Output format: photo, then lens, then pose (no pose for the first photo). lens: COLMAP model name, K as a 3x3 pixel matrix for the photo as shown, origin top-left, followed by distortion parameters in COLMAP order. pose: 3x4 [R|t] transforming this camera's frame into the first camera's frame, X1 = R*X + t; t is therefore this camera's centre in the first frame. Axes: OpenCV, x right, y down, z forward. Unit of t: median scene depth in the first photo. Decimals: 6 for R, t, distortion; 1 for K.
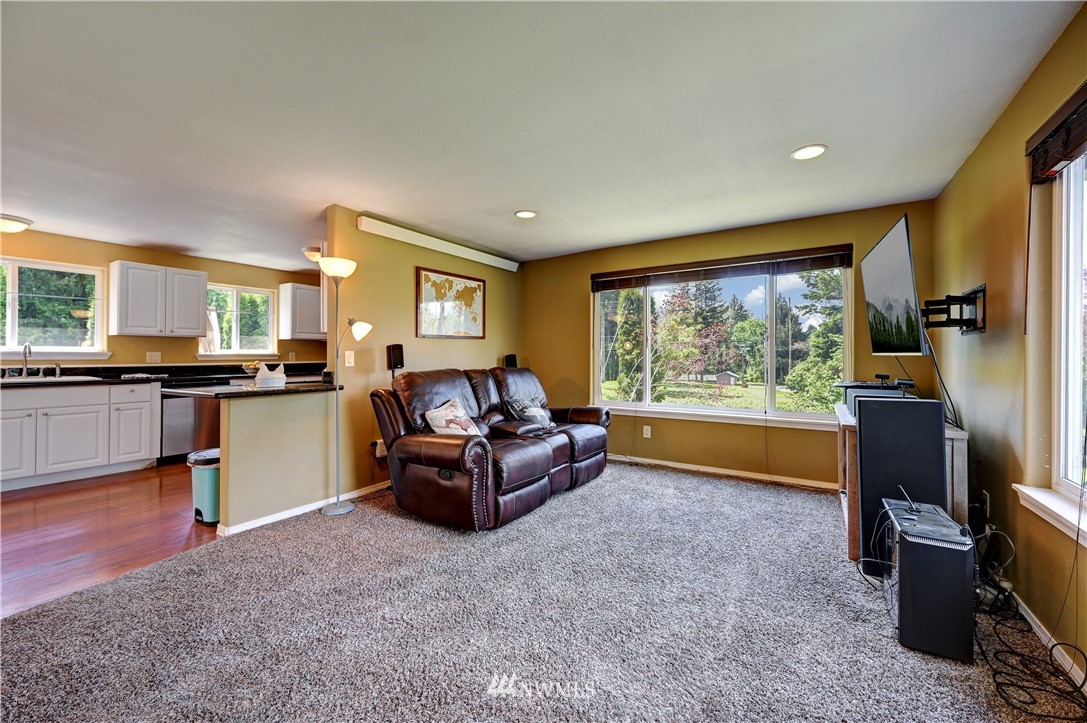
lens RADIAL K [[432.3, 0, 543.5], [0, 432.3, 361.5], [0, 0, 1]] dist [-0.000652, -0.000026]
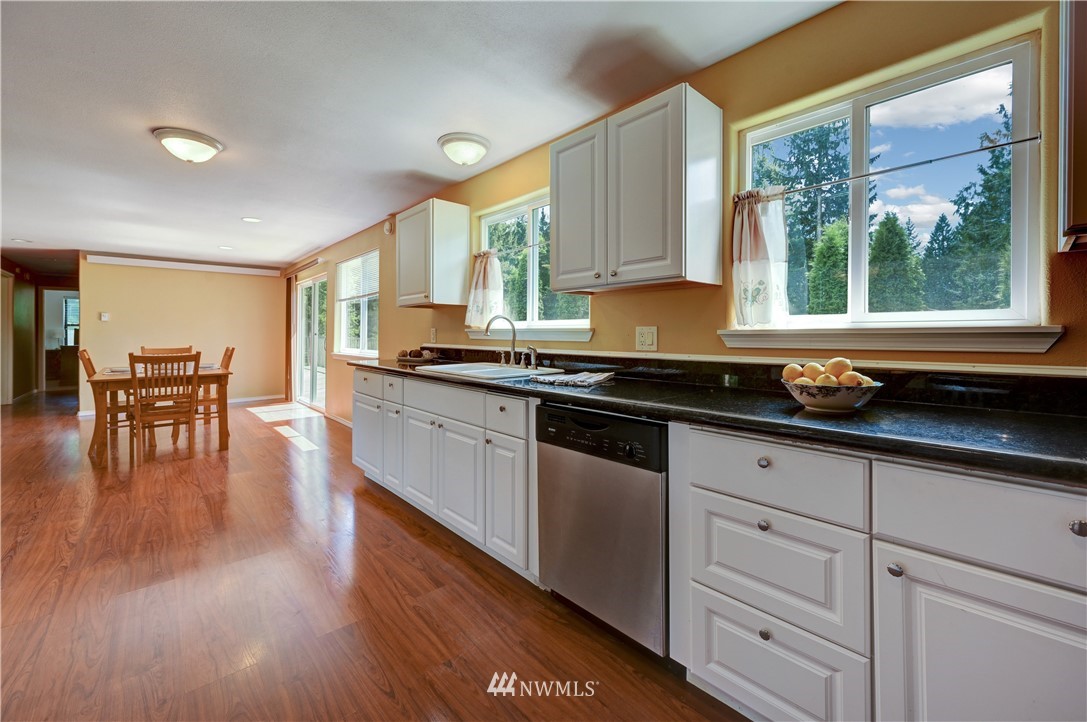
lens RADIAL K [[439.4, 0, 541.0], [0, 439.4, 331.2], [0, 0, 1]] dist [-0.000736, 0.000000]
pose [[-0.258976, -0.002620, -0.965880, -0.486221], [-0.010271, 0.999947, 0.000041, -0.017138], [0.965829, 0.009931, -0.258989, 1.126859]]
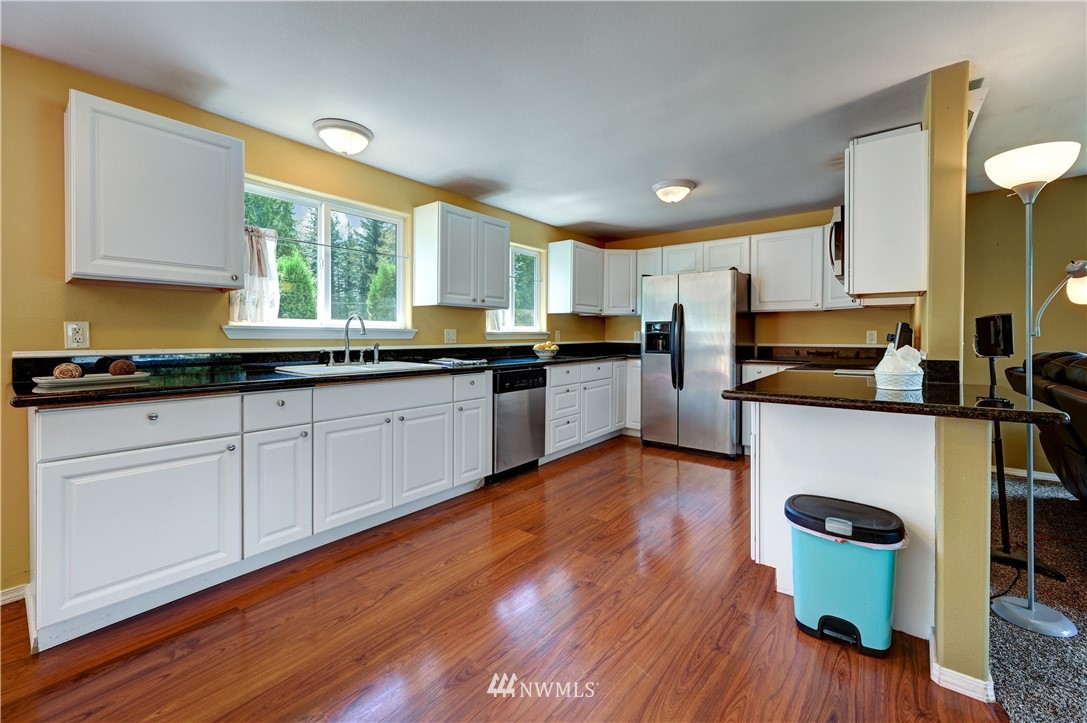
lens RADIAL K [[445.4, 0, 545.8], [0, 445.4, 340.6], [0, 0, 1]] dist [0.000919, 0.000073]
pose [[0.996211, 0.002586, -0.086936, -0.745606], [-0.002787, 0.999994, -0.002193, -0.000468], [0.086930, 0.002427, 0.996211, 0.273156]]
